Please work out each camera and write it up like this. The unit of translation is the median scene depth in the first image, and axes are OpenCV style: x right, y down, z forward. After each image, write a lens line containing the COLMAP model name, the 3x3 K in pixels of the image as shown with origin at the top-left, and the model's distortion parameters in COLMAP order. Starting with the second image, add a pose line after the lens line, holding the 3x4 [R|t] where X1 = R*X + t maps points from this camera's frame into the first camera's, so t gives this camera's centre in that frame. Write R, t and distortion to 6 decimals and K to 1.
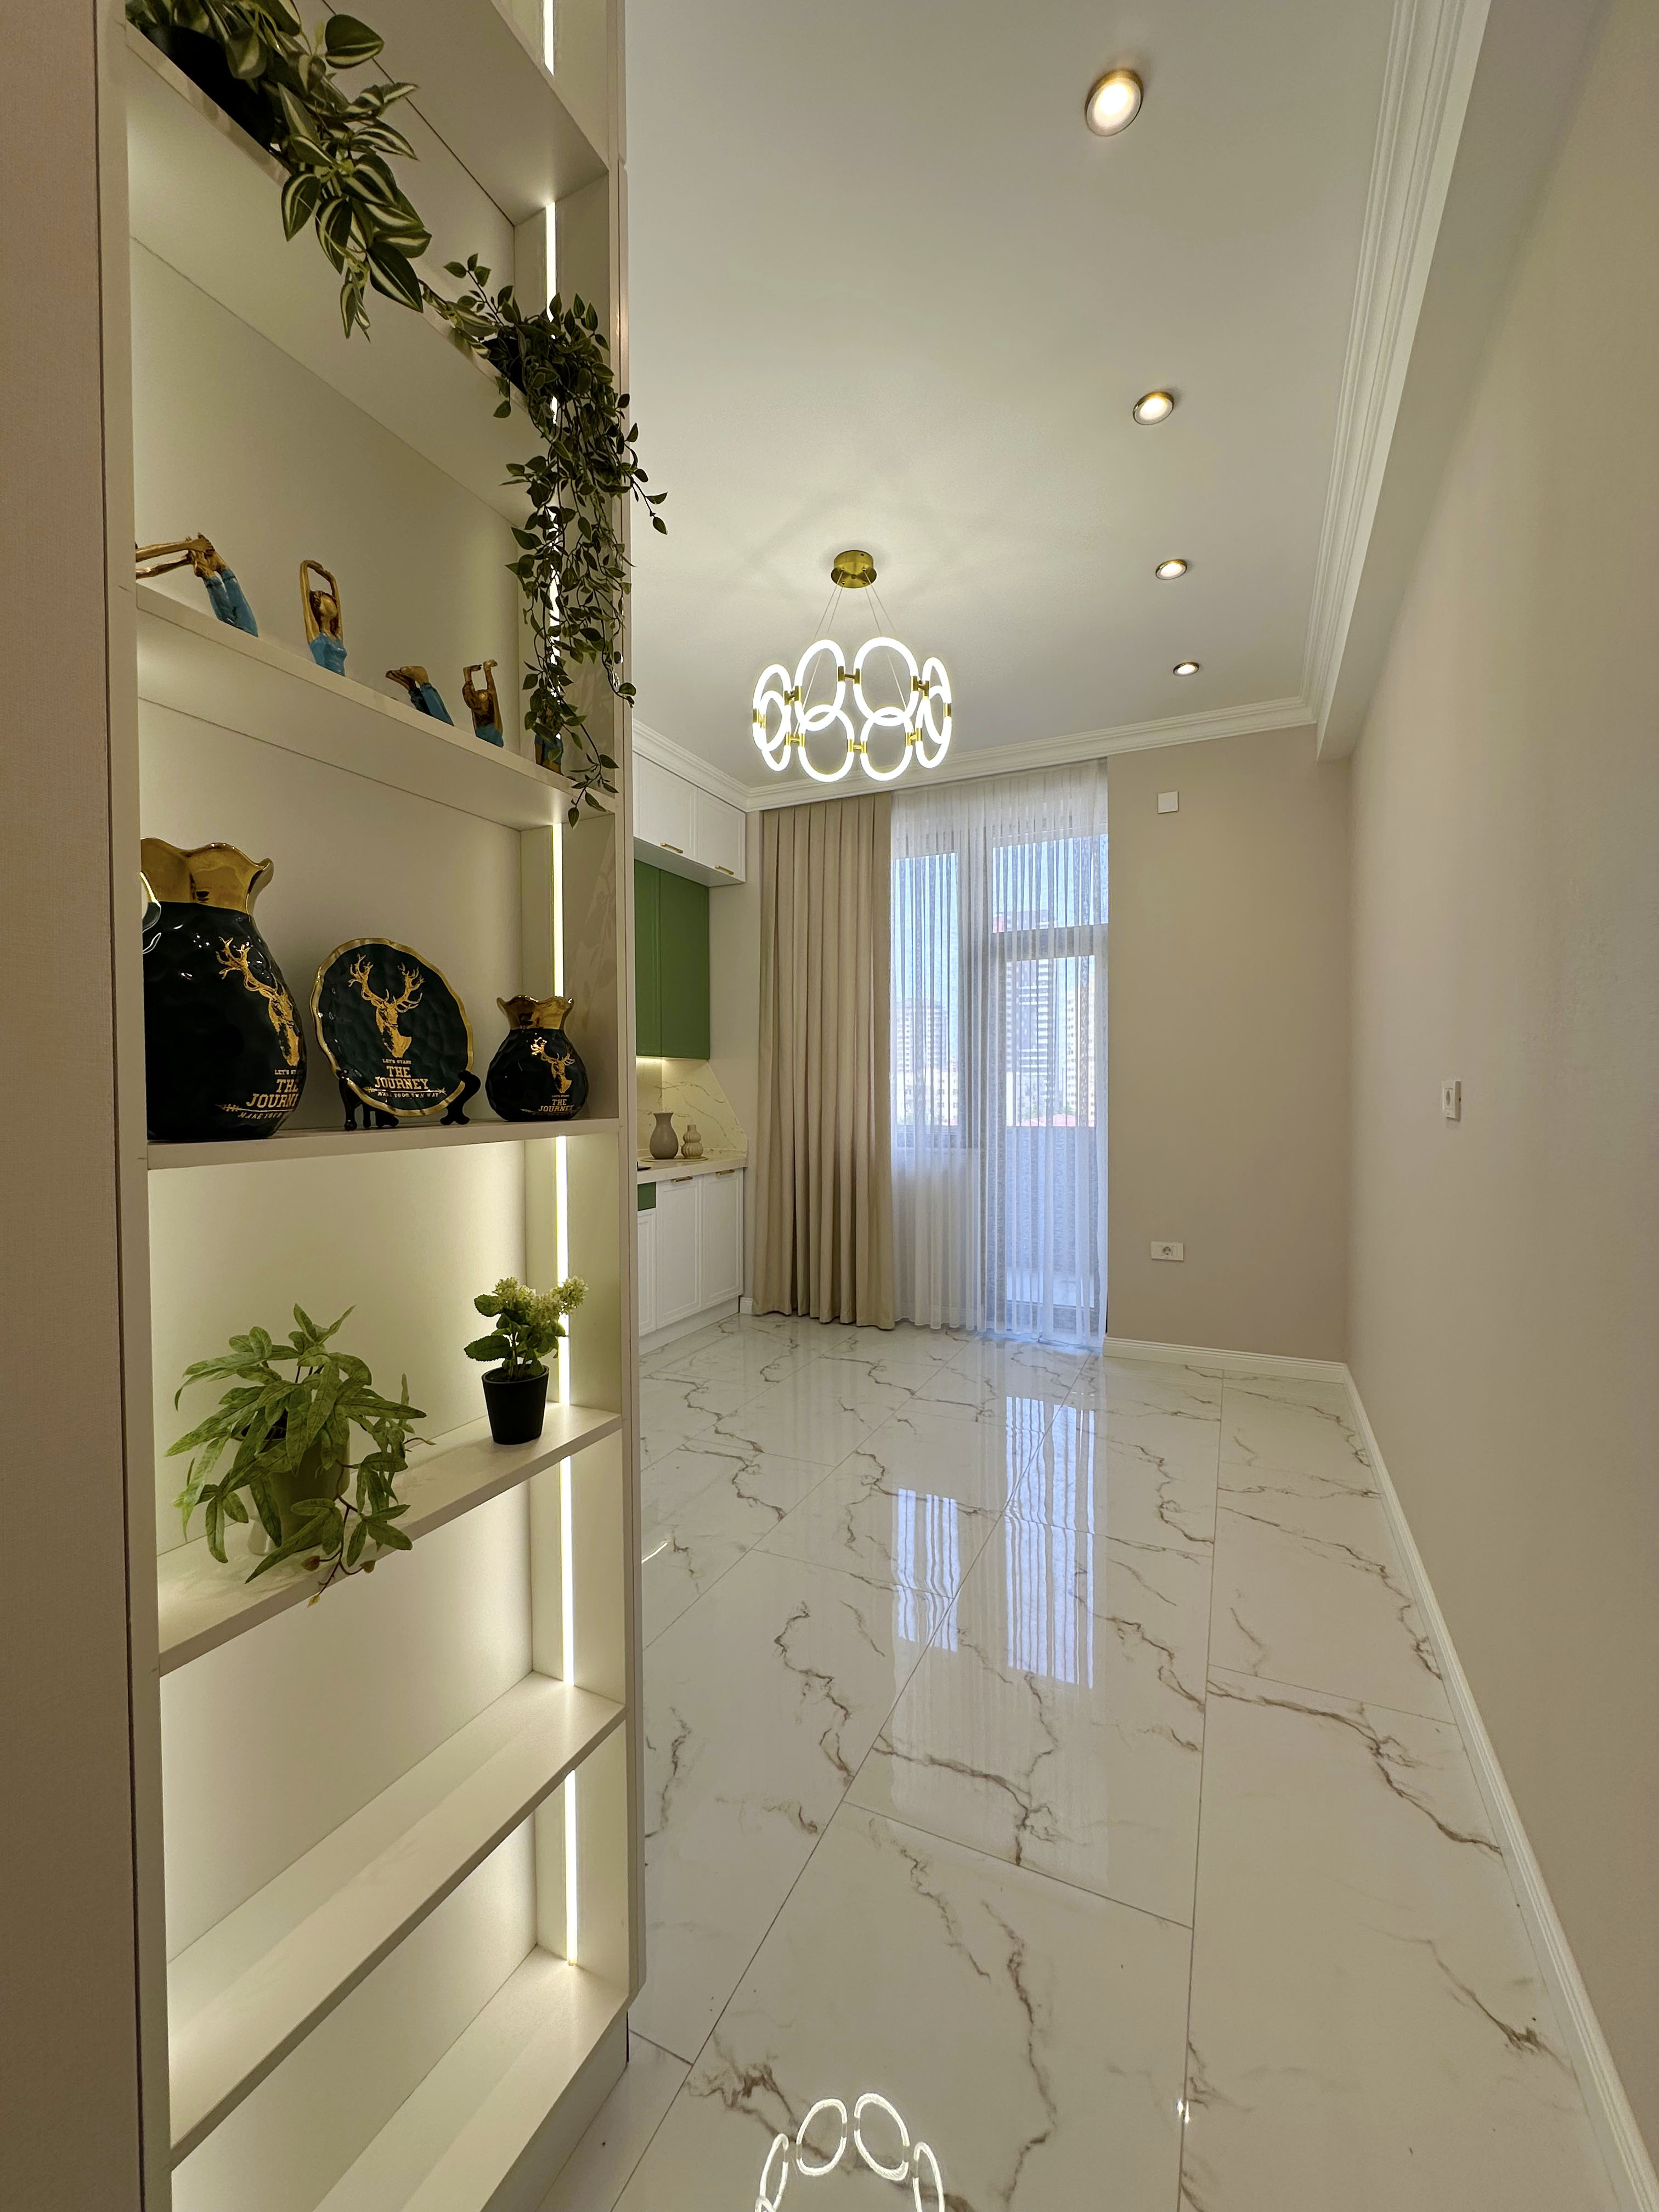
lens RADIAL K [[880.0, 0, 828.5], [0, 880.0, 1113.9], [0, 0, 1]] dist [-0.016087, -0.000007]
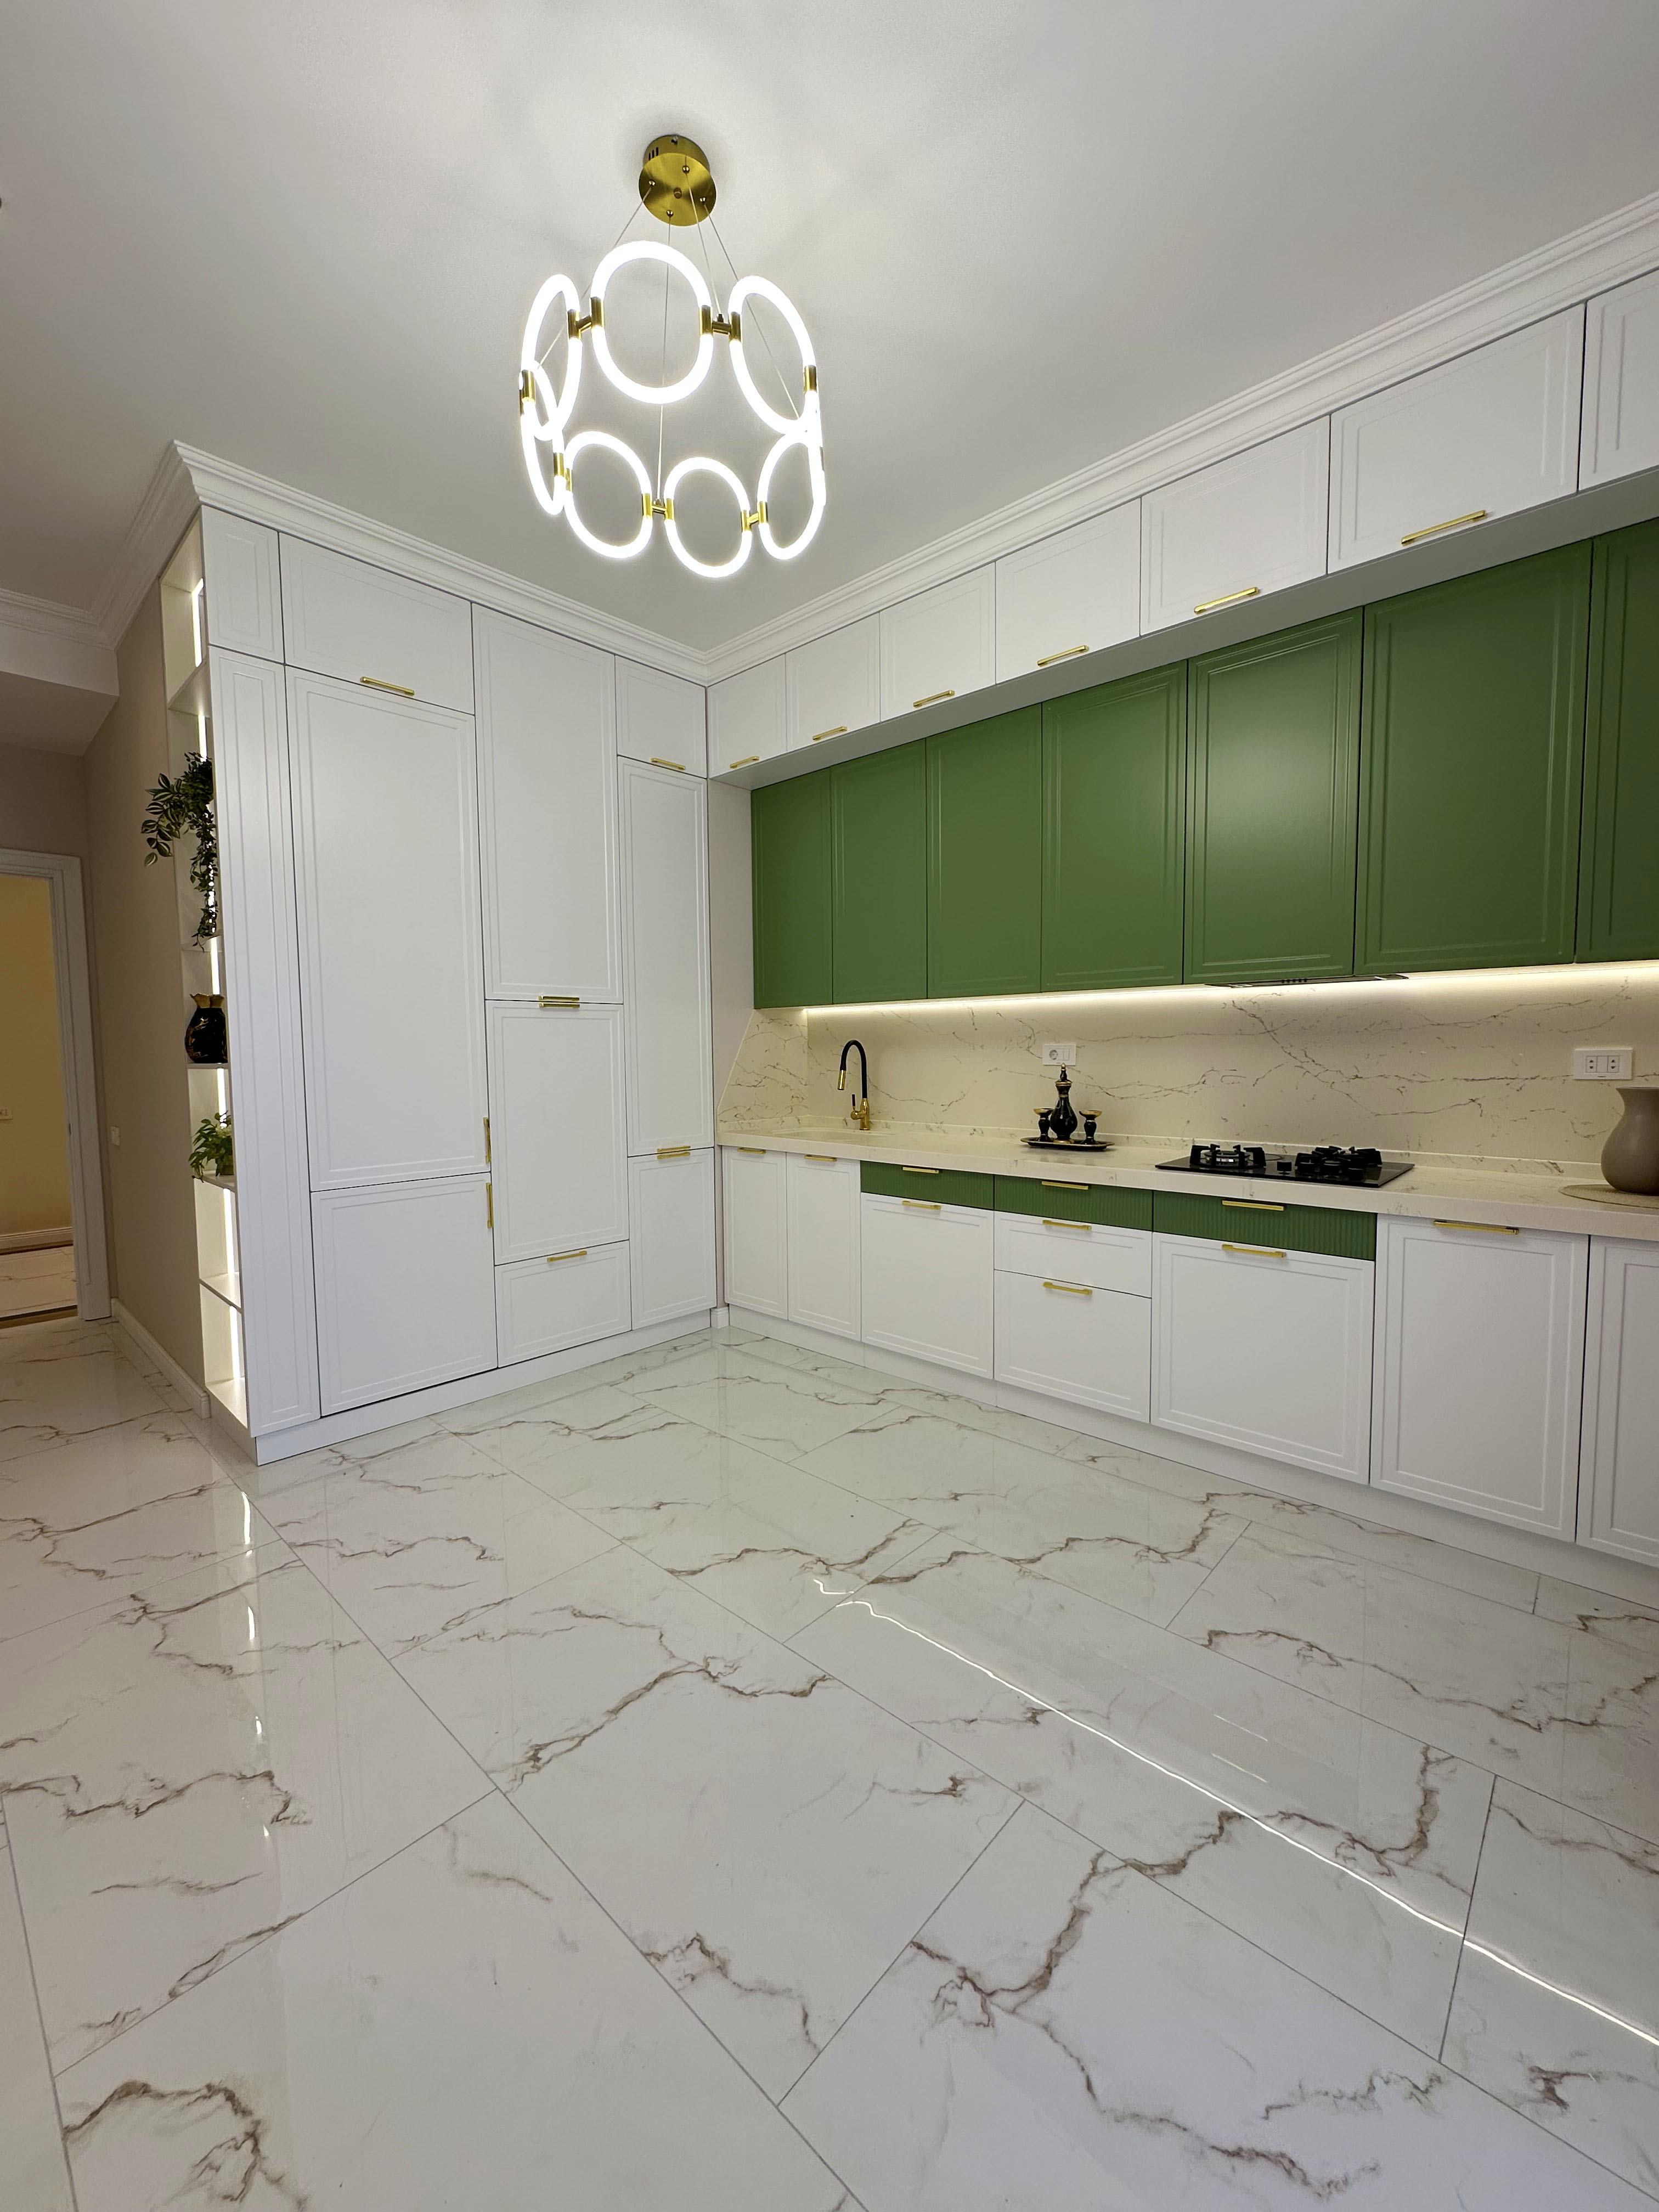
lens RADIAL K [[891.1, 0, 829.5], [0, 891.1, 1106.0], [0, 0, 1]] dist [0.002620, 0.000041]
pose [[-0.304595, 0.069045, -0.949976, 0.396383], [-0.015690, 0.996870, 0.077484, -0.022399], [0.952353, 0.038507, -0.302558, 0.823802]]
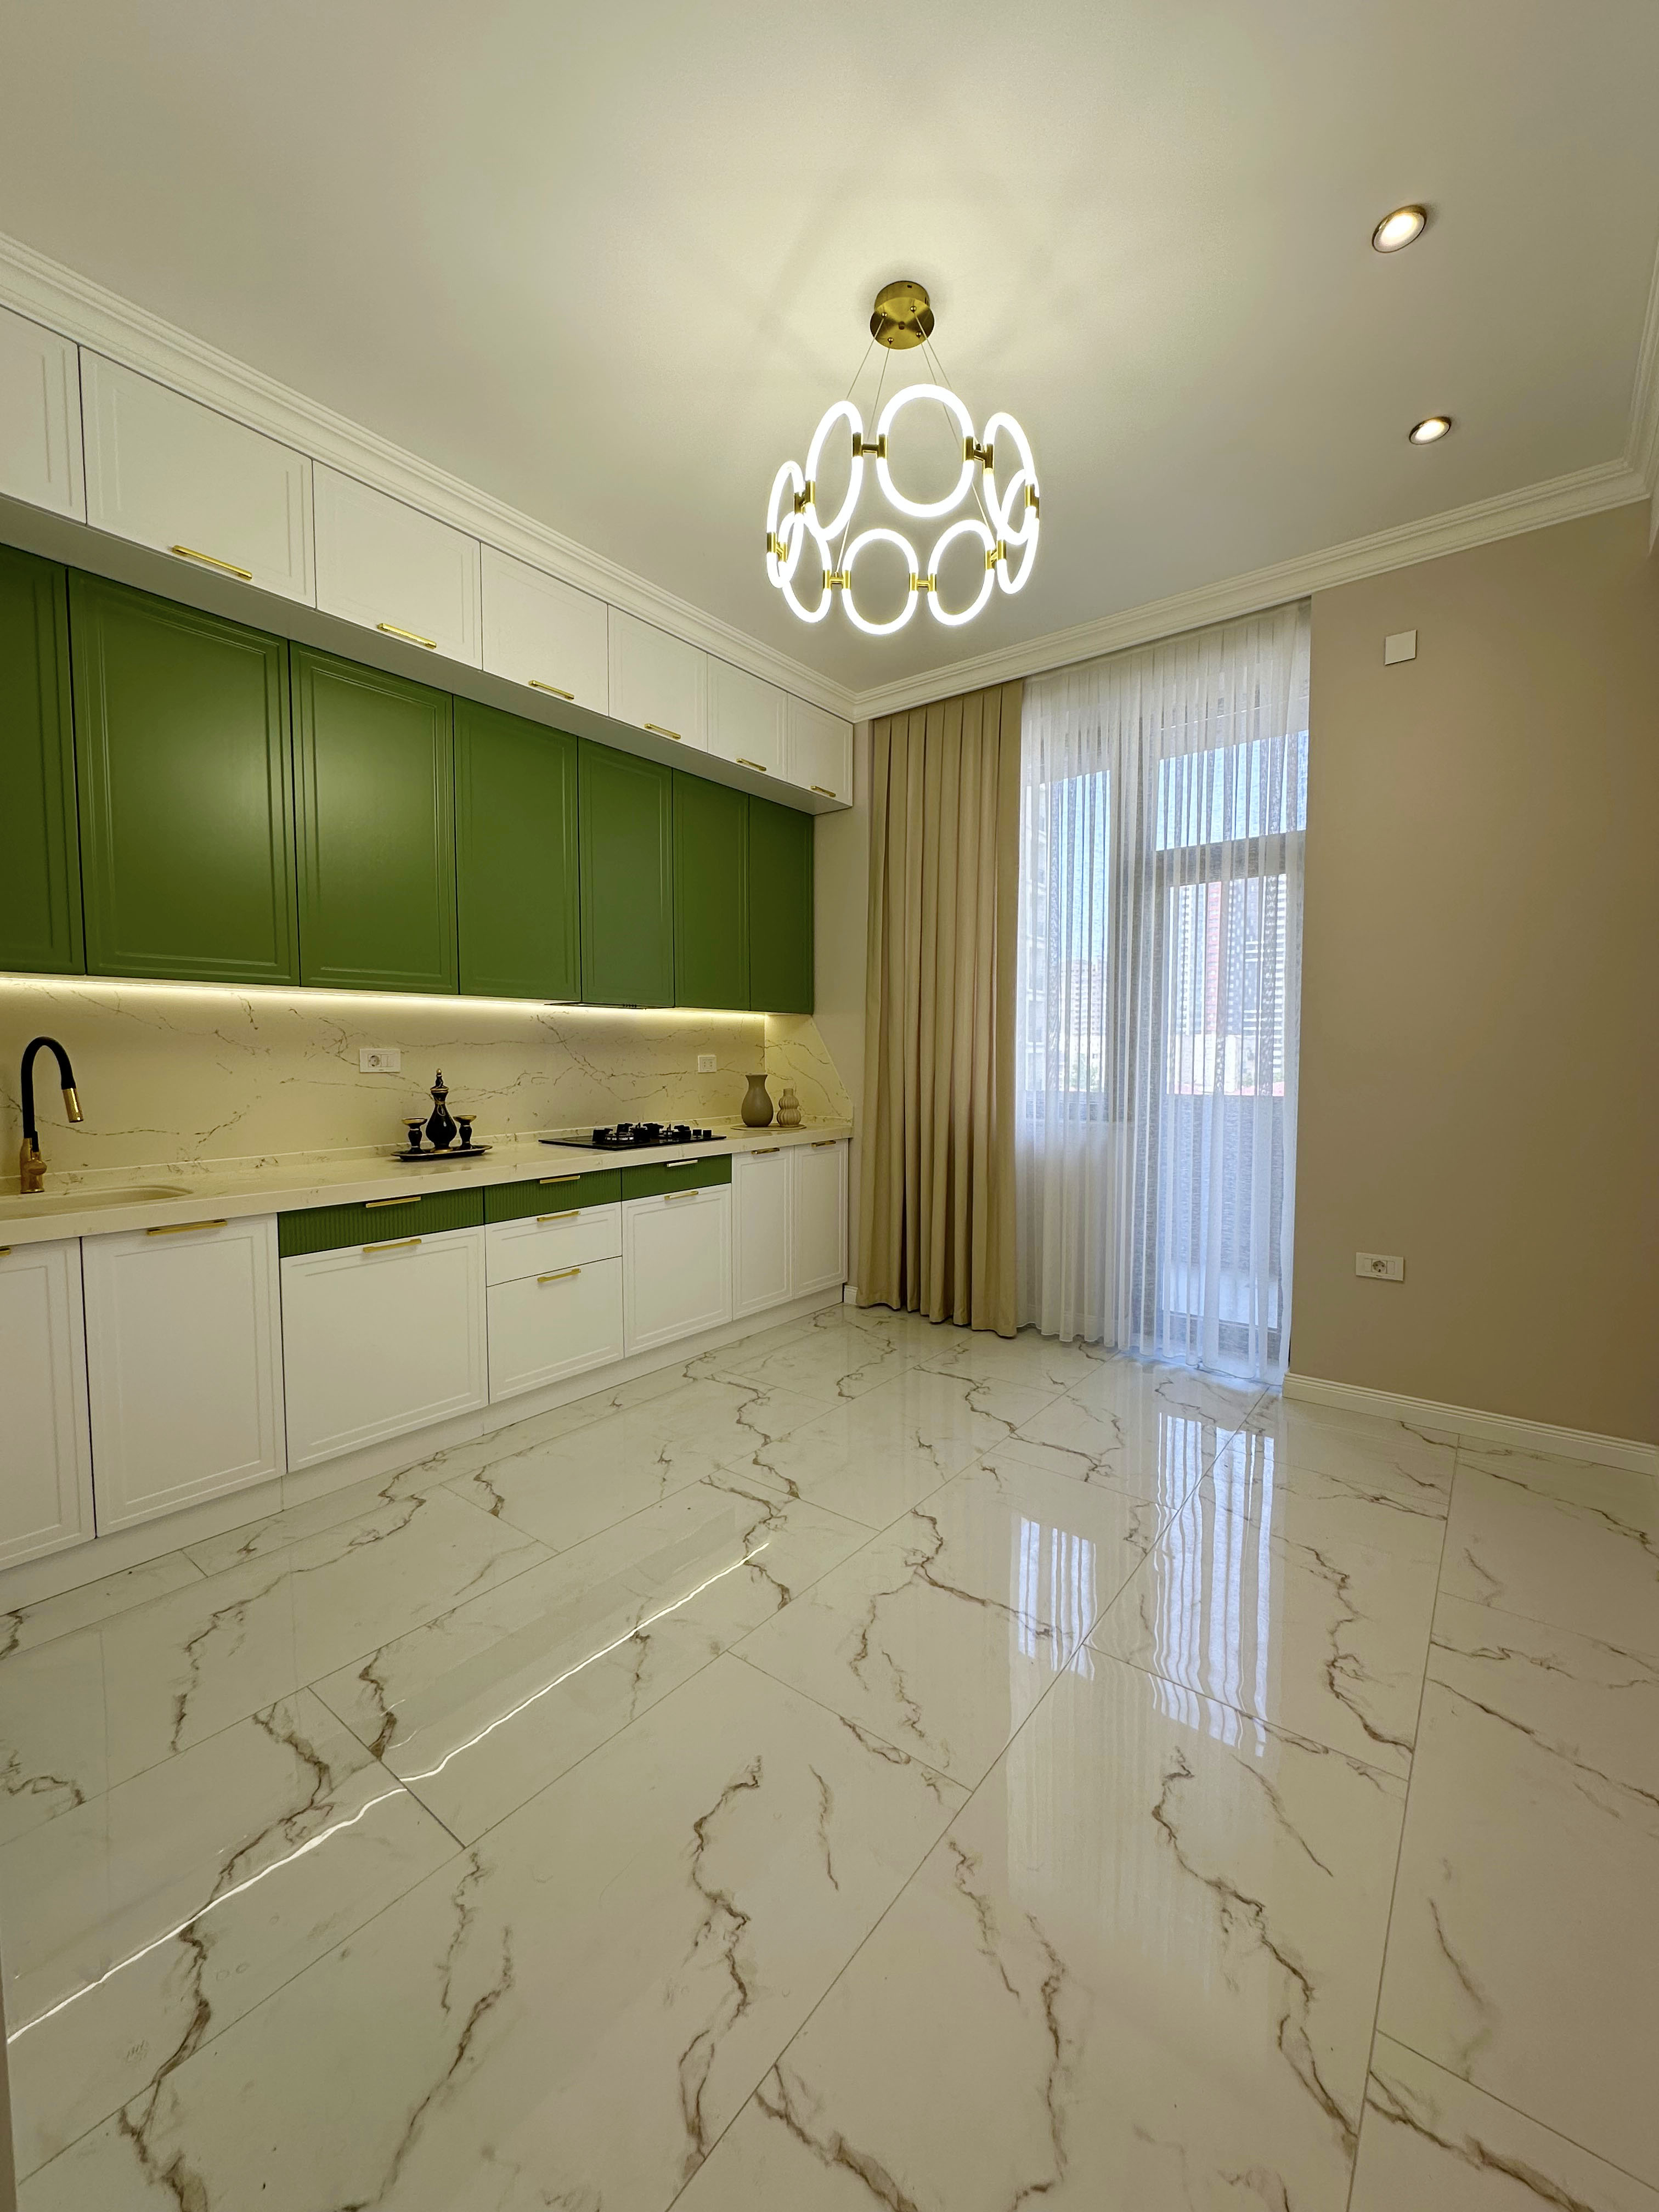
lens RADIAL K [[877.9, 0, 829.1], [0, 877.9, 1111.8], [0, 0, 1]] dist [-0.008030, 0.000102]
pose [[0.974802, 0.017588, -0.222376, 0.088403], [-0.008830, 0.999148, 0.040318, -0.000071], [0.222896, -0.037339, 0.974127, 0.168150]]
